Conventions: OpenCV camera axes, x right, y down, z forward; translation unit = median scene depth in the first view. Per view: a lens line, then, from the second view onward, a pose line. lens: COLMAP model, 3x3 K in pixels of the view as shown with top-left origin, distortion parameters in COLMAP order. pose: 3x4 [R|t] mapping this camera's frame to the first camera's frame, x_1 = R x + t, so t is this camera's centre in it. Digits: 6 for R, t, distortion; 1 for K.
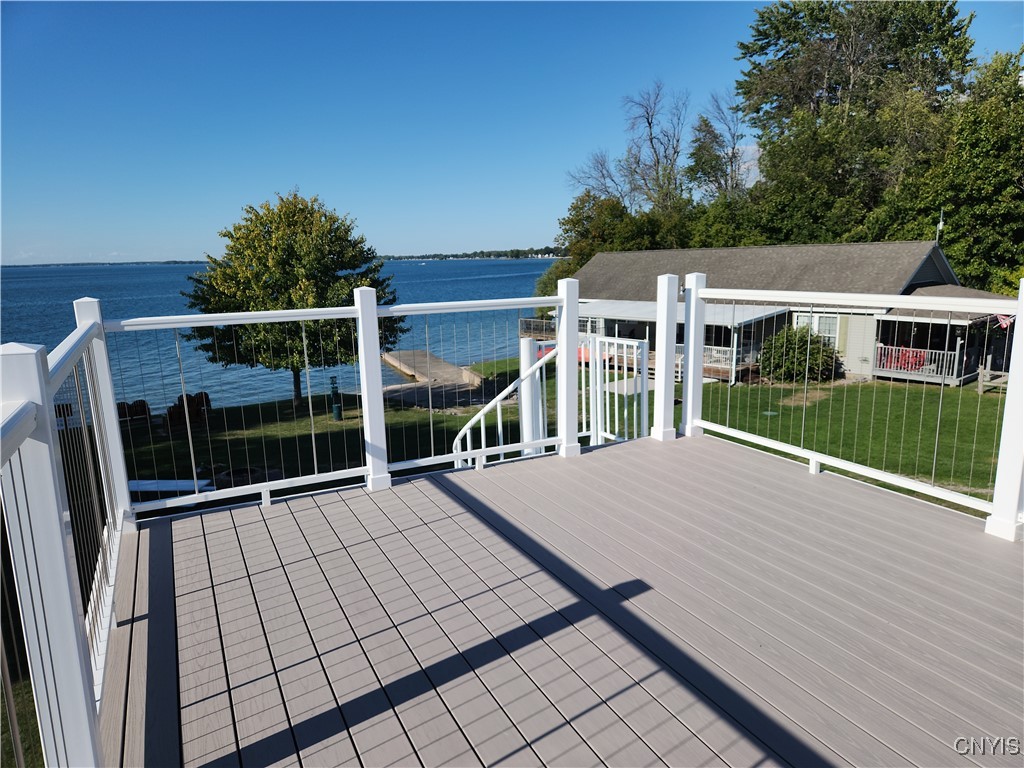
lens RADIAL K [[670.8, 0, 513.0], [0, 670.8, 400.5], [0, 0, 1]] dist [0.075646, -0.069331]
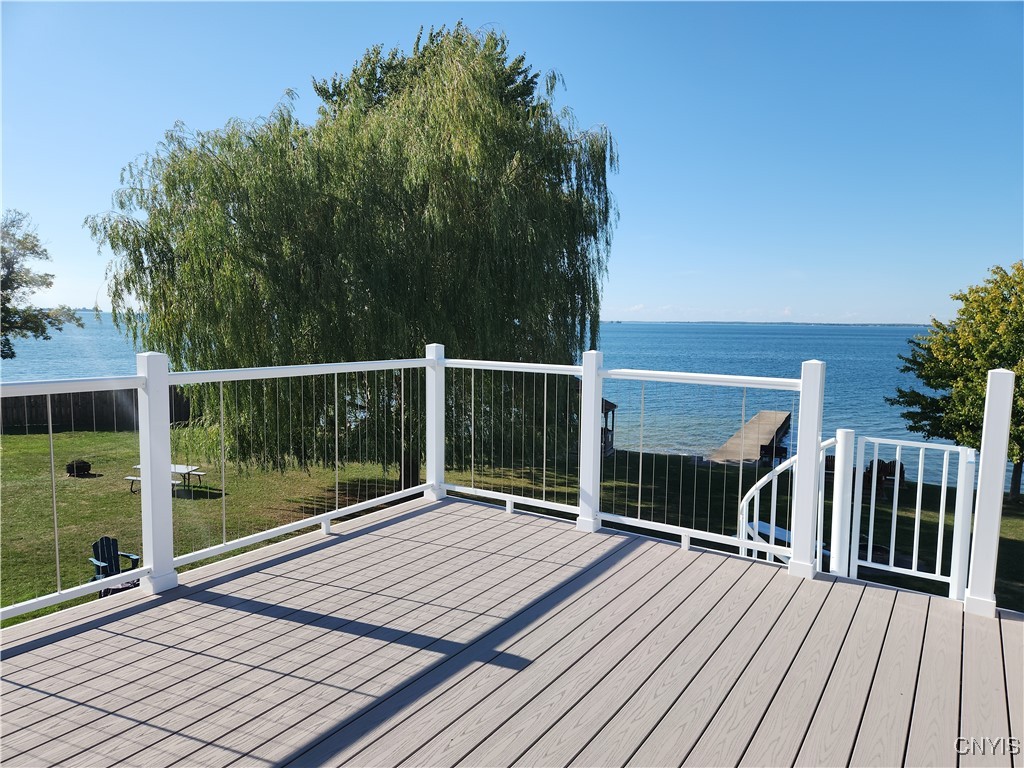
lens RADIAL K [[684.9, 0, 520.6], [0, 684.9, 386.4], [0, 0, 1]] dist [0.079502, -0.066887]
pose [[0.518955, 0.117331, -0.846711, 0.093678], [-0.209785, 0.977723, 0.006907, -0.011918], [0.828659, 0.174043, 0.532009, 0.037815]]
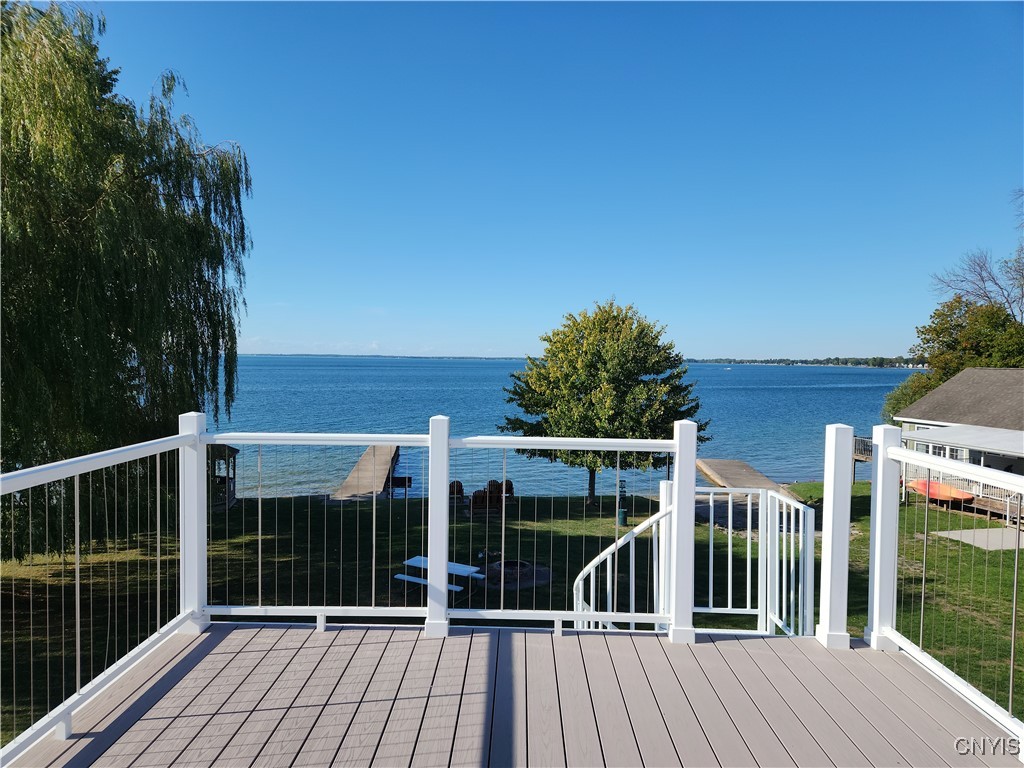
lens RADIAL K [[684.9, 0, 520.6], [0, 684.9, 386.4], [0, 0, 1]] dist [0.079502, -0.066887]
pose [[0.894165, 0.057496, -0.444030, 0.041286], [-0.131981, 0.981502, -0.138686, -0.011658], [0.427843, 0.182612, 0.885214, 0.023129]]
